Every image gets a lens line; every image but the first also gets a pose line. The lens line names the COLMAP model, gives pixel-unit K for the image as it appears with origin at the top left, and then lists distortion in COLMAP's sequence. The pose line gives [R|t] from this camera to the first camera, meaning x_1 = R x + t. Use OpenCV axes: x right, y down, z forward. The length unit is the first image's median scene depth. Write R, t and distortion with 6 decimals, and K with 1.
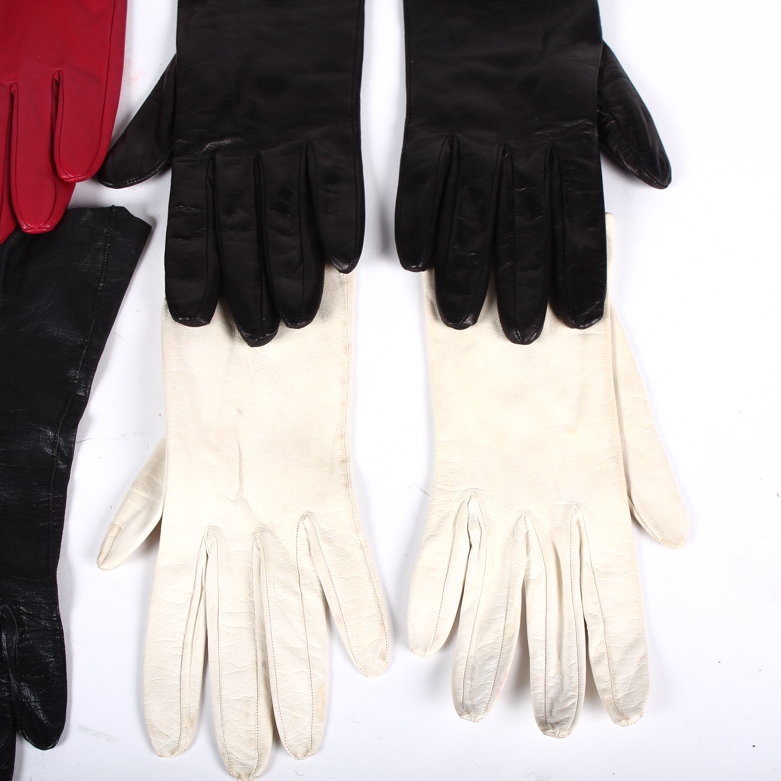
lens RADIAL K [[1315.0, 0, 390.5], [0, 1315.0, 390.5], [0, 0, 1]] dist [-0.095331, 0.091758]
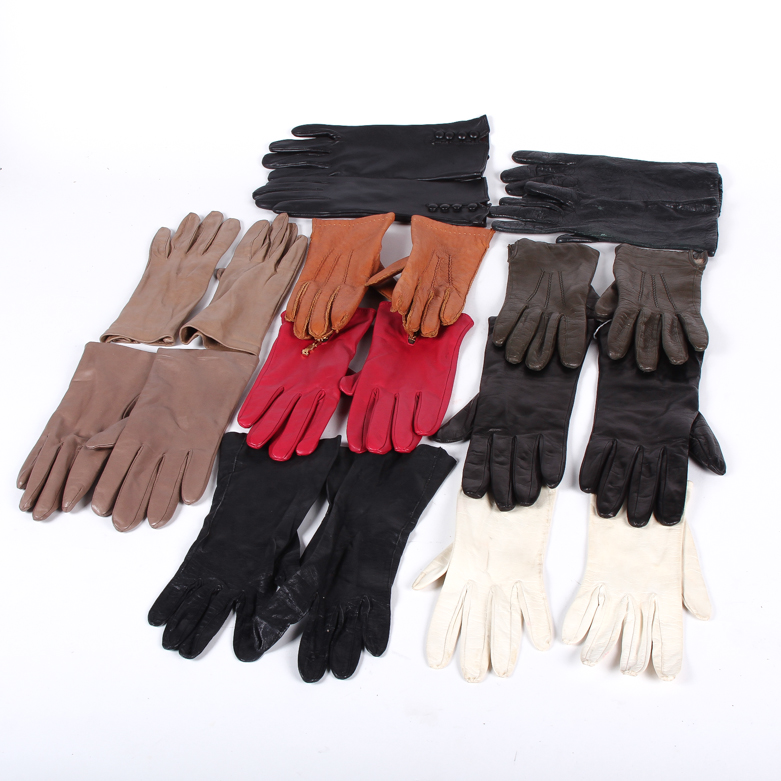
lens RADIAL K [[1315.0, 0, 390.5], [0, 1315.0, 390.5], [0, 0, 1]] dist [-0.095331, 0.091758]
pose [[0.977705, 0.108963, -0.179497, 0.067077], [-0.176751, 0.888556, -0.423353, 0.661351], [0.113364, 0.445641, 0.888005, -0.854890]]
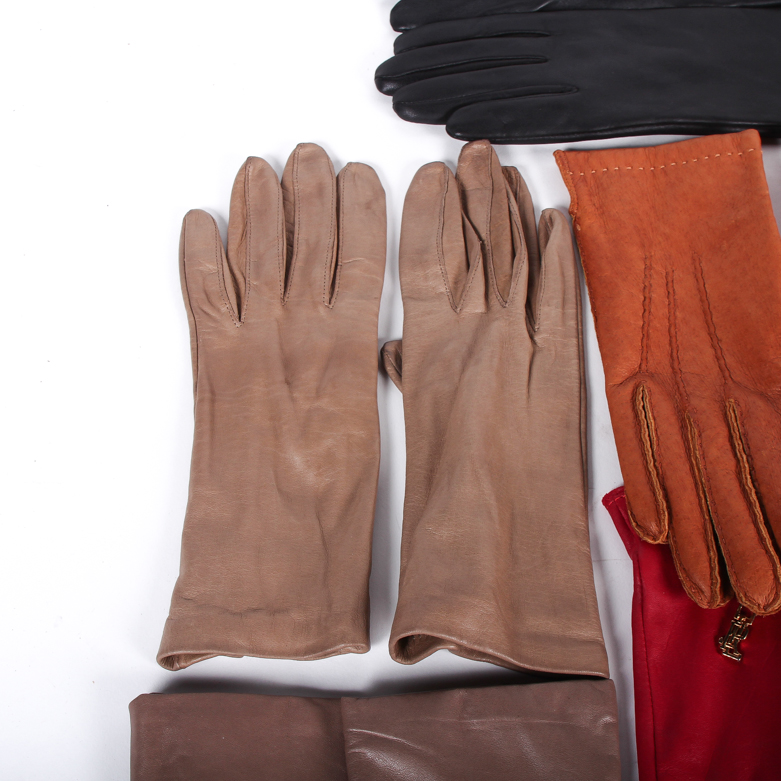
lens RADIAL K [[1315.0, 0, 390.5], [0, 1315.0, 390.5], [0, 0, 1]] dist [-0.095331, 0.091758]
pose [[0.999581, 0.028675, -0.003986, -0.716982], [-0.028945, 0.992639, -0.117598, -0.394883], [0.000585, 0.117664, 0.993053, 0.245035]]
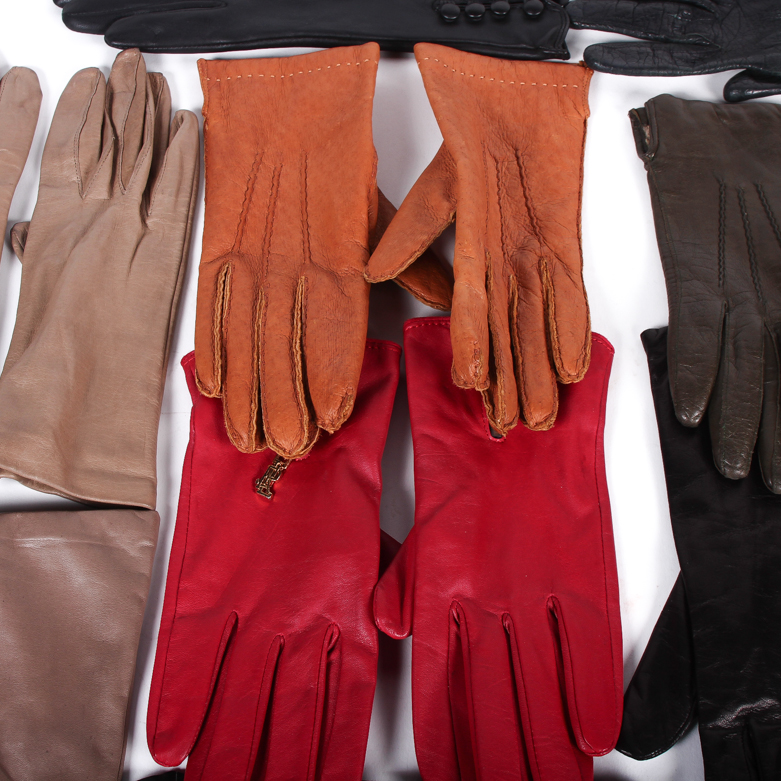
lens RADIAL K [[1315.0, 0, 390.5], [0, 1315.0, 390.5], [0, 0, 1]] dist [-0.095331, 0.091758]
pose [[0.998519, 0.053486, 0.009964, -0.410419], [-0.052442, 0.994957, -0.085497, -0.327269], [-0.014487, 0.084848, 0.996289, 0.126907]]
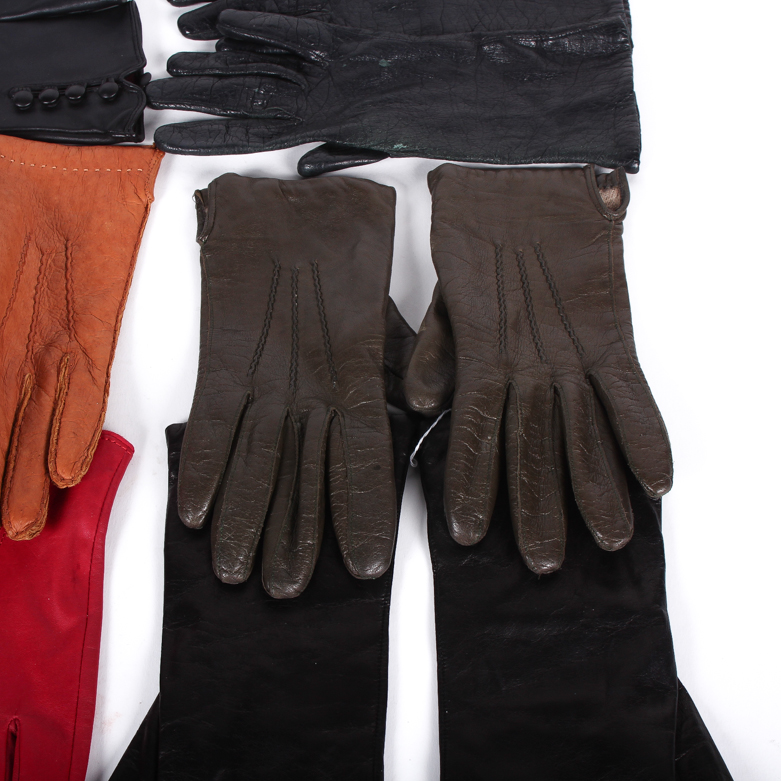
lens RADIAL K [[1315.0, 0, 390.5], [0, 1315.0, 390.5], [0, 0, 1]] dist [-0.095331, 0.091758]
pose [[0.999947, 0.010226, 0.000857, -0.023509], [-0.010031, 0.991648, -0.128586, -0.376793], [-0.002165, 0.128571, 0.991698, 0.174576]]
